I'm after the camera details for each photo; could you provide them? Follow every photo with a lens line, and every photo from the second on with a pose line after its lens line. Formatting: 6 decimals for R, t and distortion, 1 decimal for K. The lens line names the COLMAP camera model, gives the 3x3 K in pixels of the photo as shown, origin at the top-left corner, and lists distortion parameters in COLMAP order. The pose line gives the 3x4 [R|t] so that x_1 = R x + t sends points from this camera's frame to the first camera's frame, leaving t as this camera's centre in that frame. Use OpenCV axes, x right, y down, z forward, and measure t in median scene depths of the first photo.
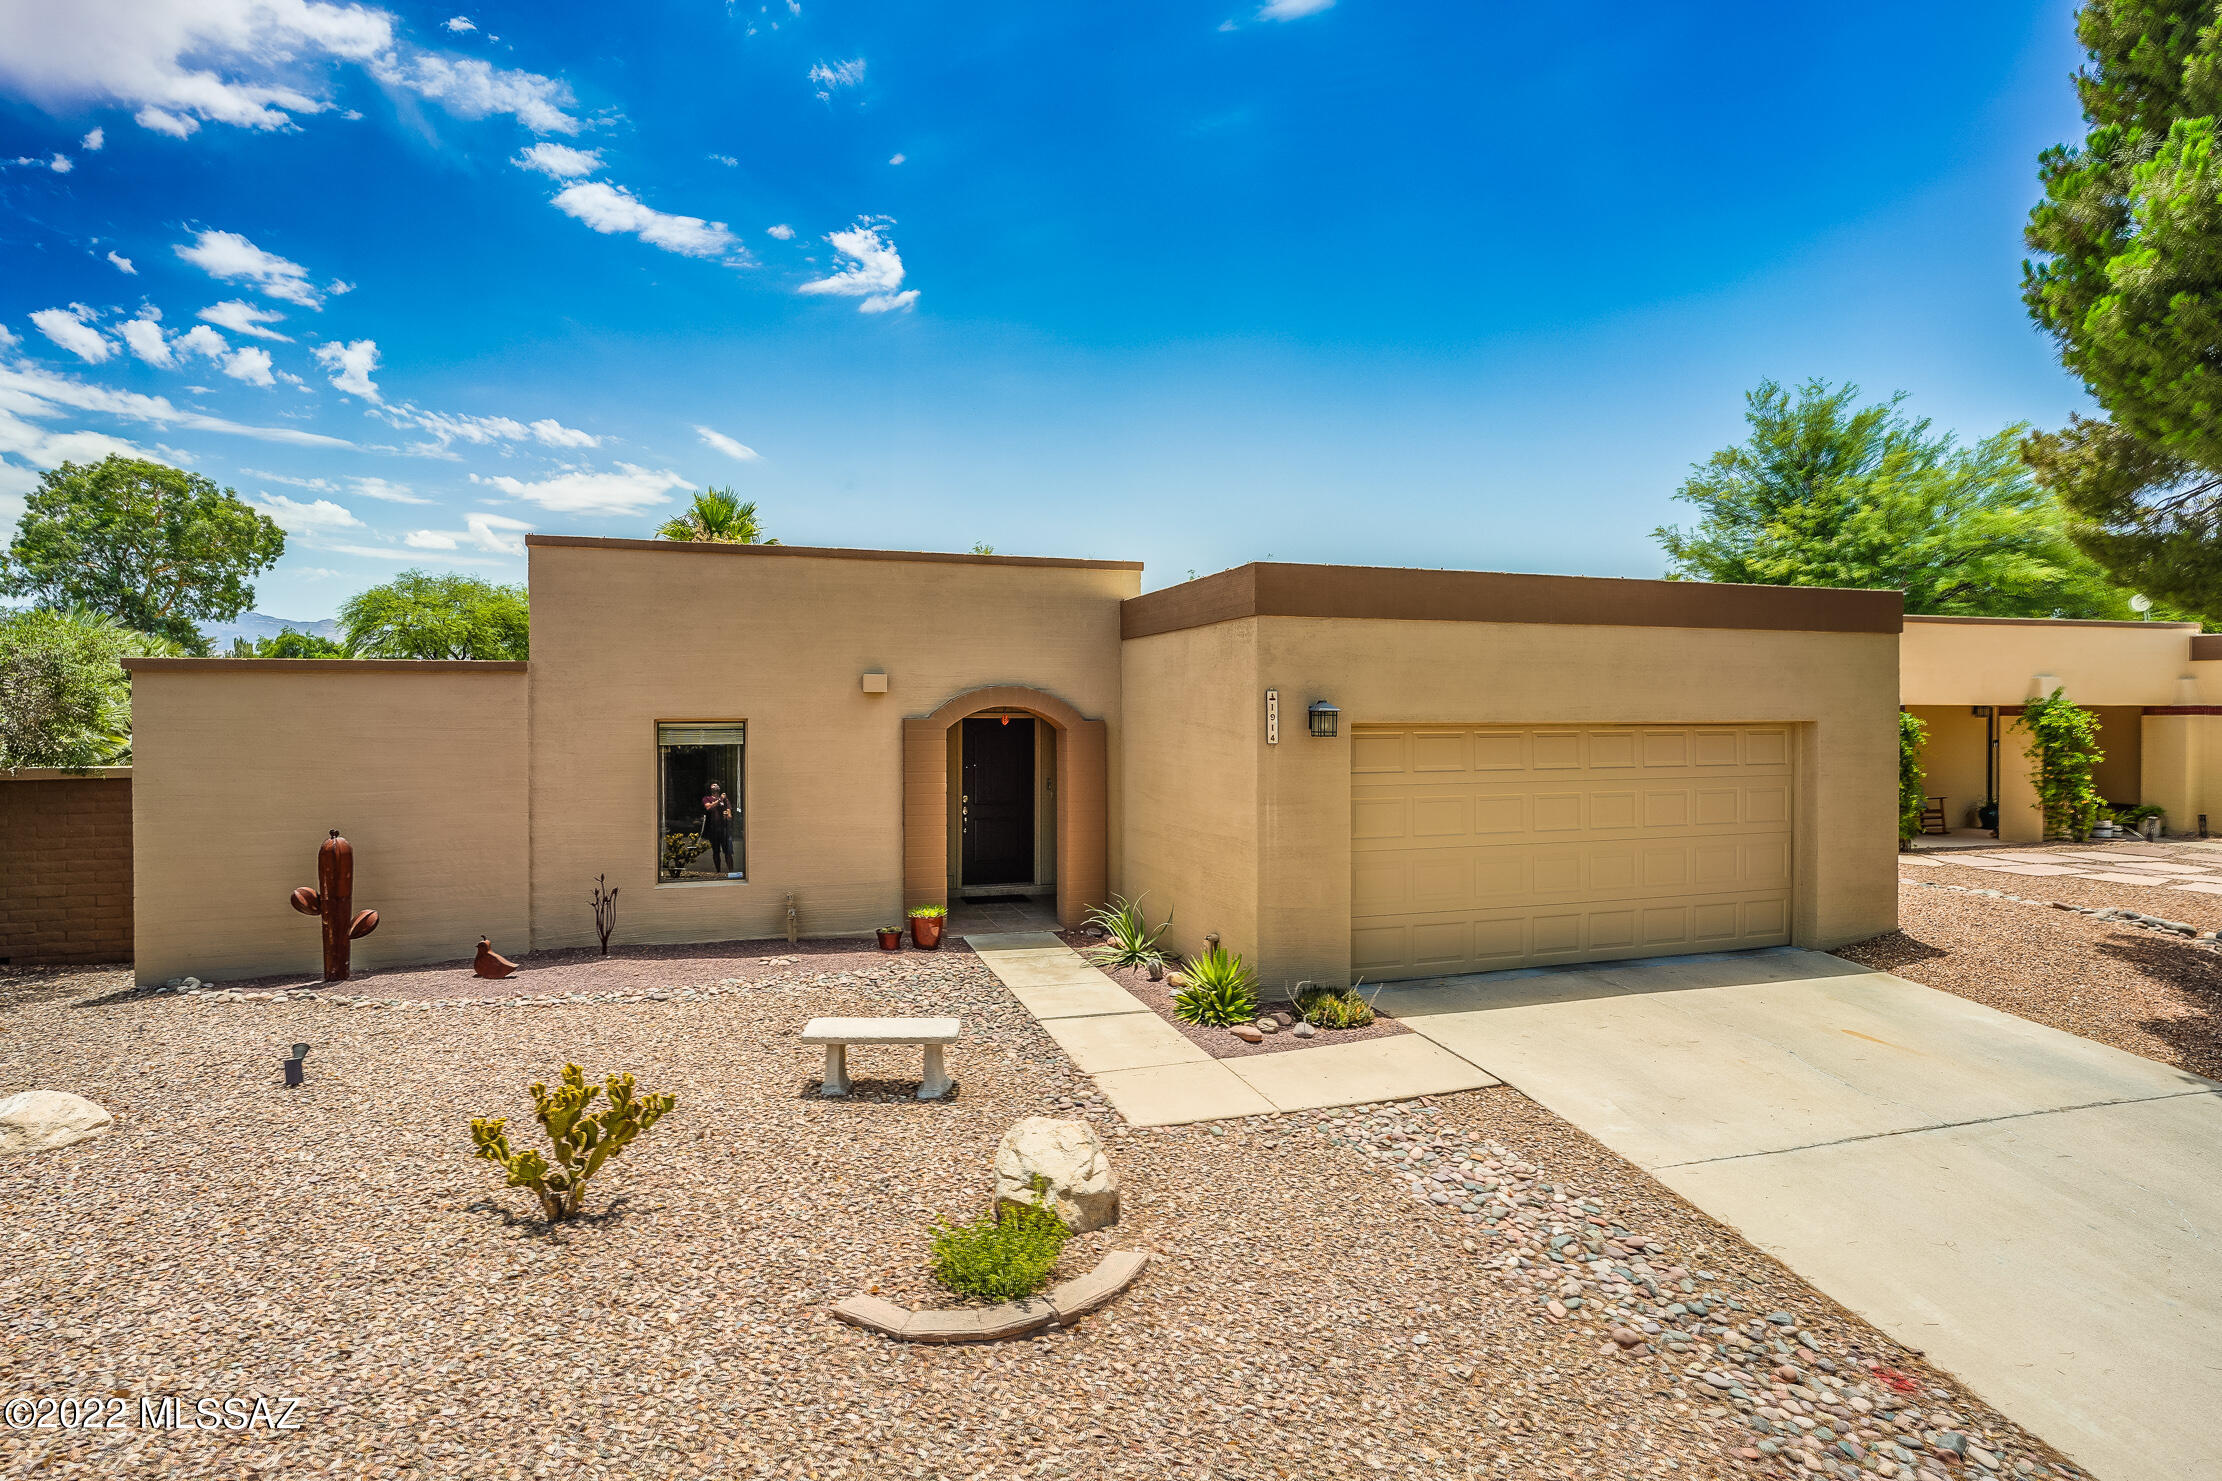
lens RADIAL K [[1079.2, 0, 1088.3], [0, 1079.2, 730.5], [0, 0, 1]] dist [-0.002608, 0.001455]
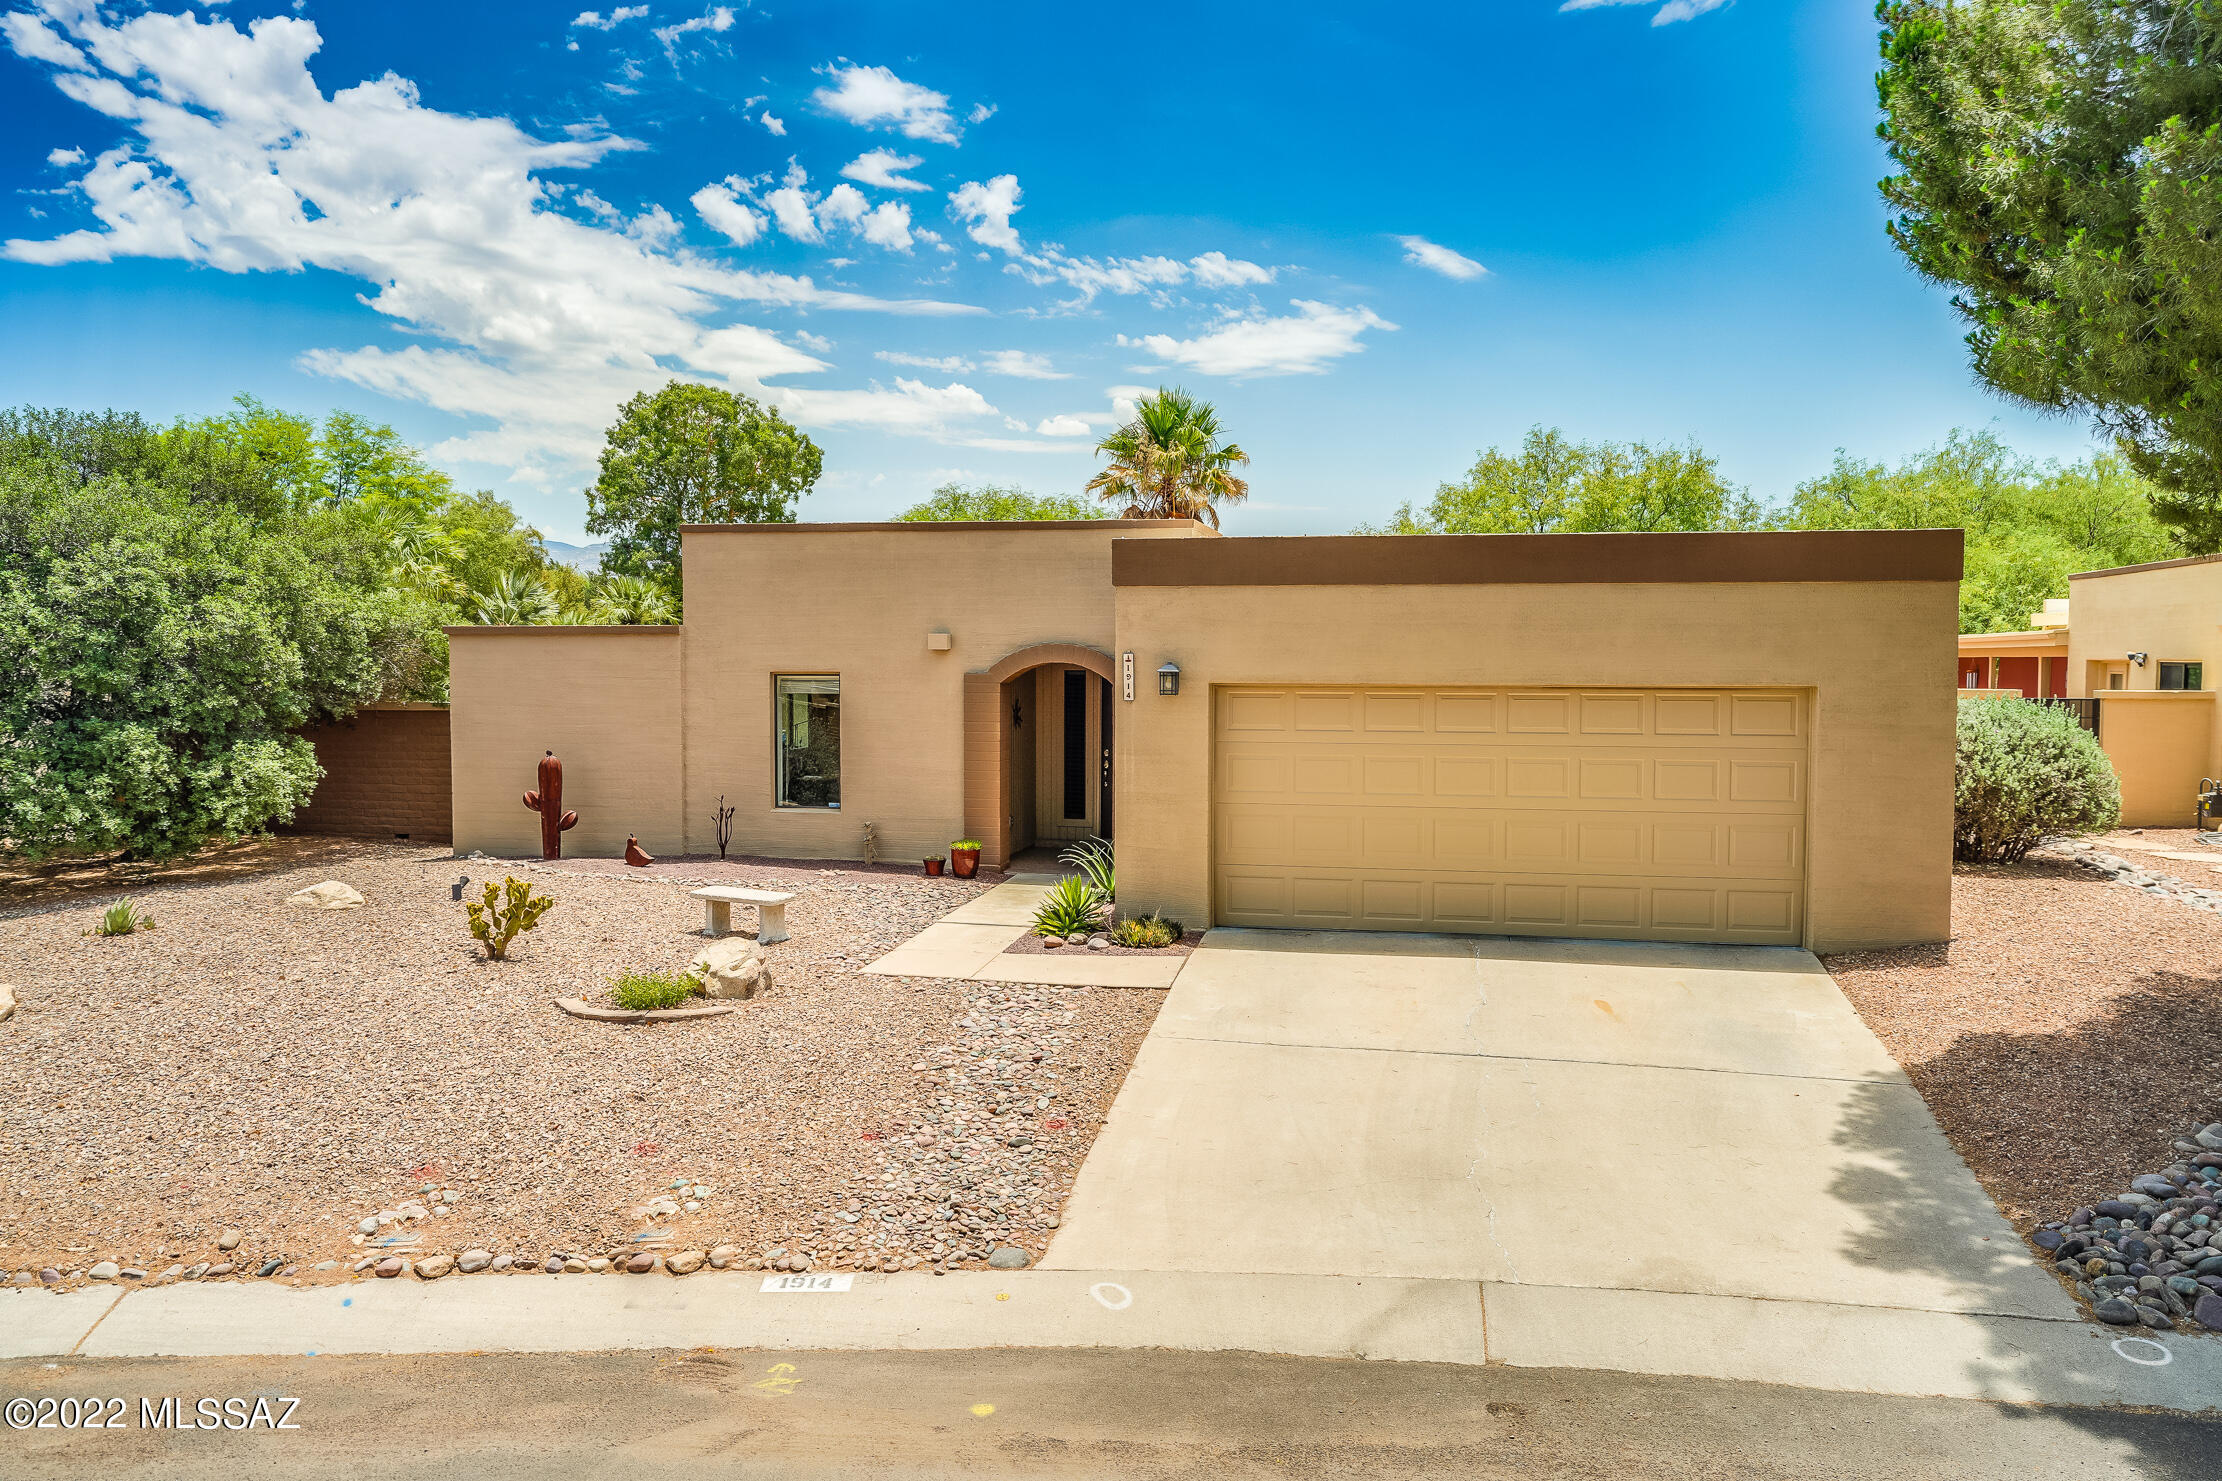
lens RADIAL K [[1594.6, 0, 1130.0], [0, 1594.6, 750.0], [0, 0, 1]] dist [-0.003226, 0.002991]
pose [[0.880386, 0.033026, -0.473106, 0.829385], [-0.011800, 0.998789, 0.047764, -0.013465], [0.474110, -0.036468, 0.879710, -0.398453]]
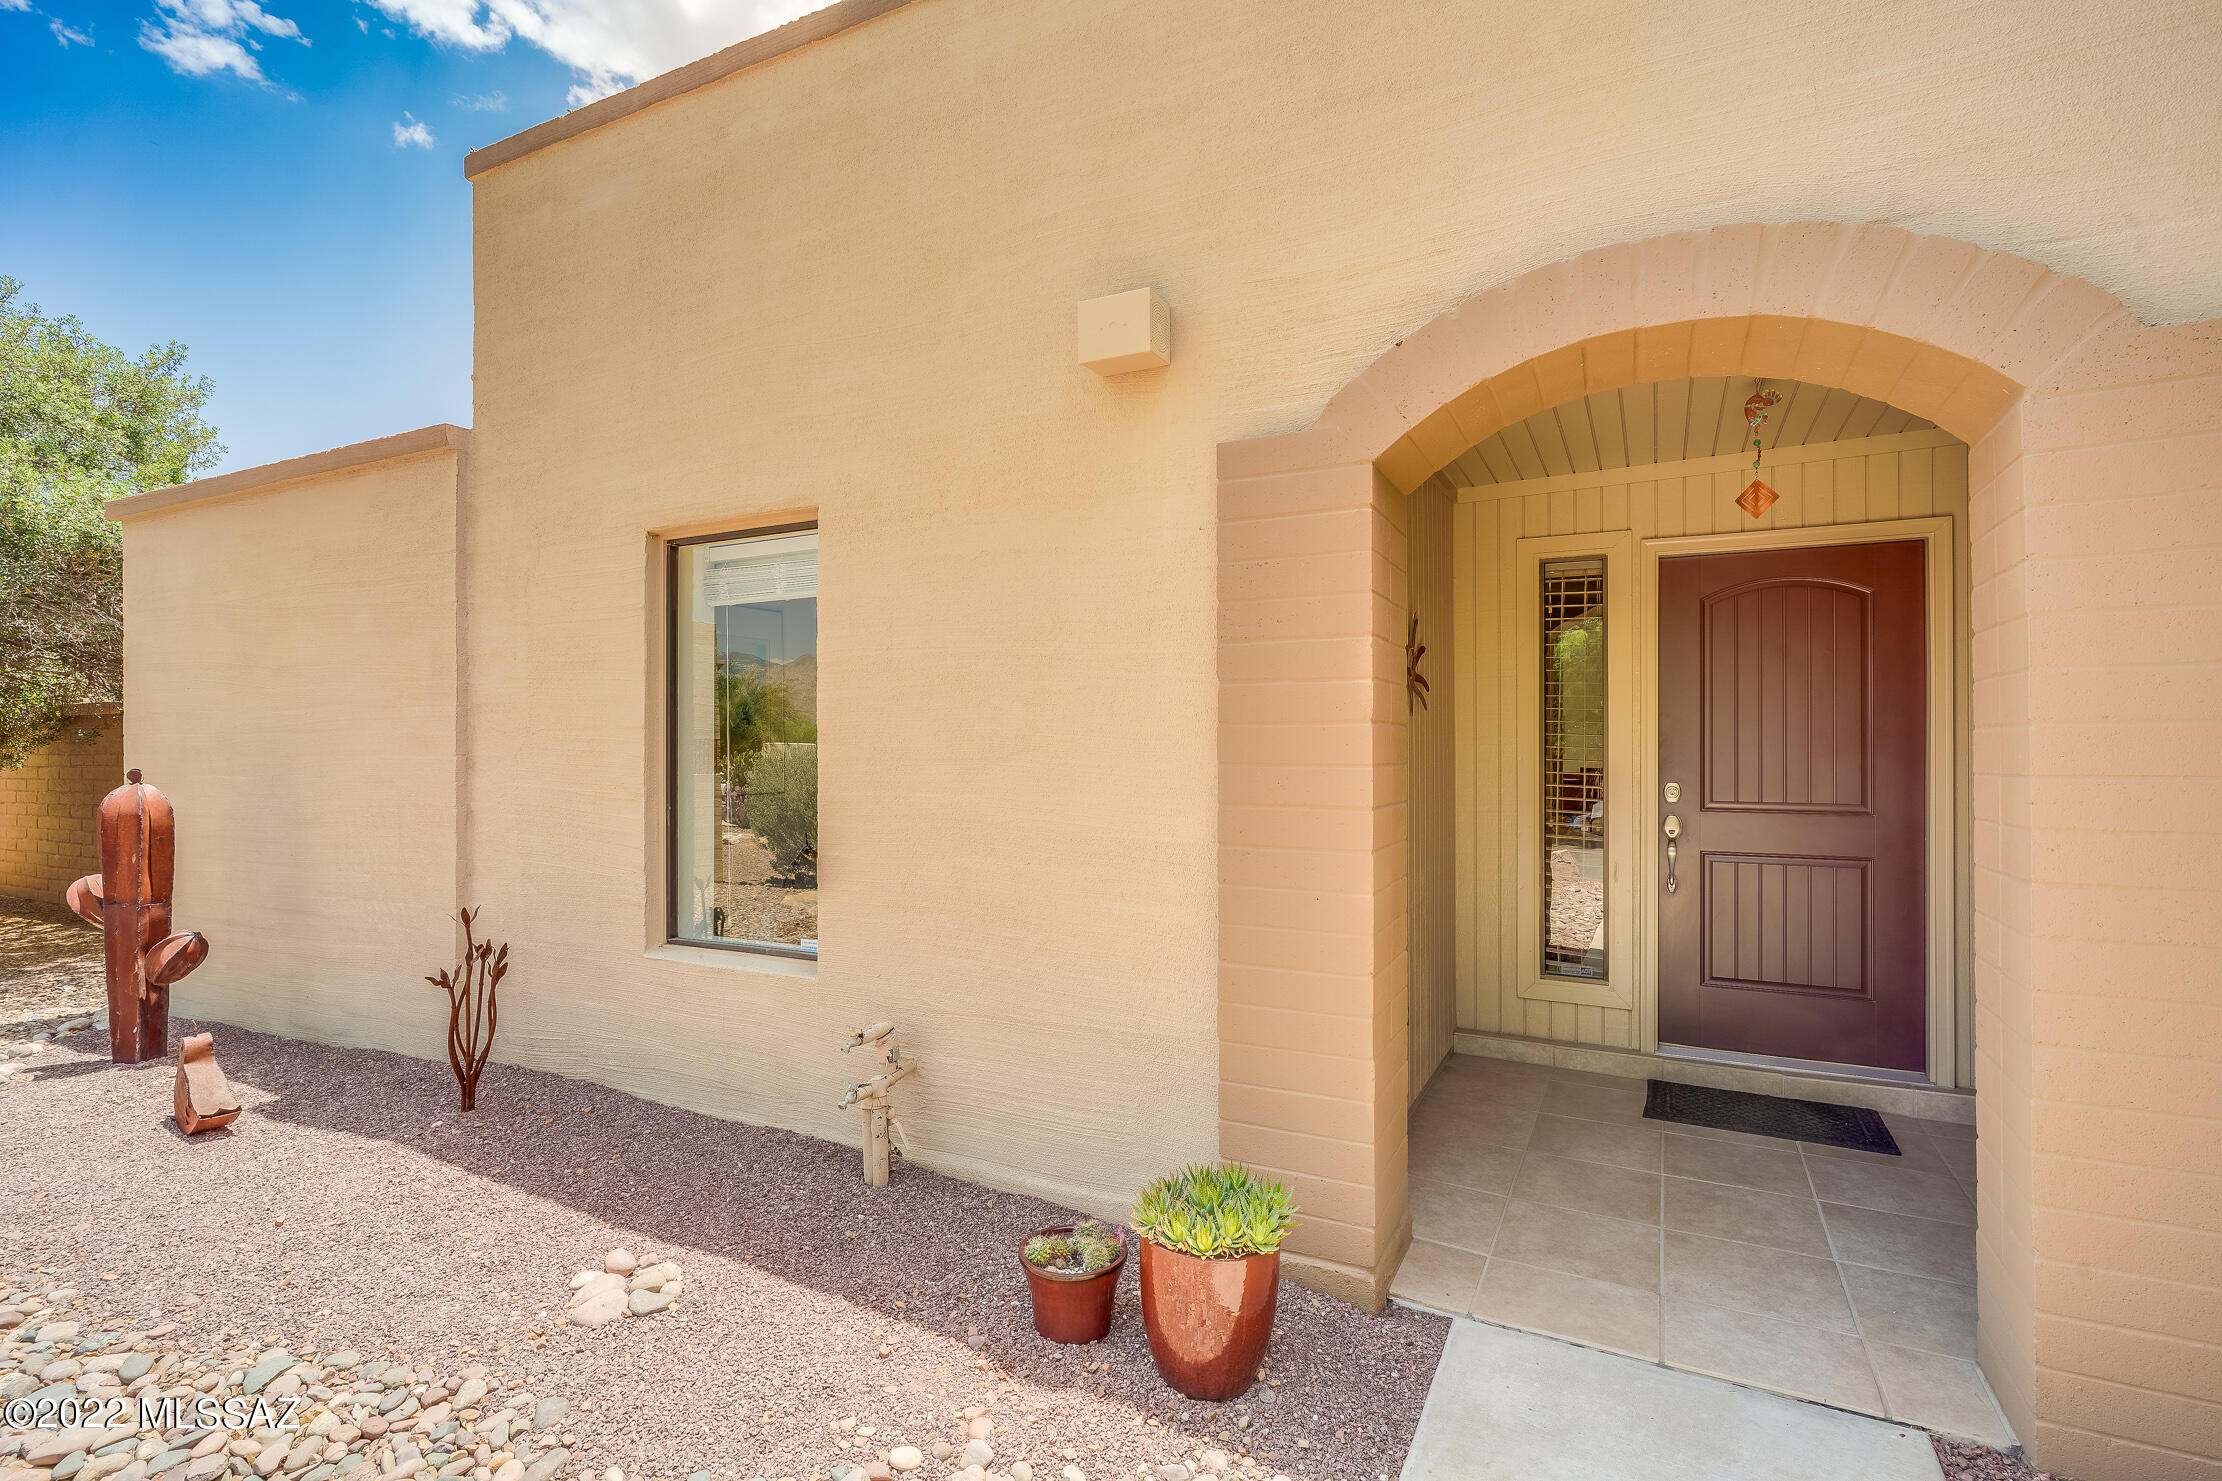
lens RADIAL K [[1056.8, 0, 1113.6], [0, 1056.8, 736.8], [0, 0, 1]] dist [-0.004173, -0.000482]
pose [[0.710379, -0.002595, -0.703815, -0.006717], [-0.007664, 0.999905, -0.011422, 0.070529], [0.703778, 0.013508, 0.710292, 0.874345]]
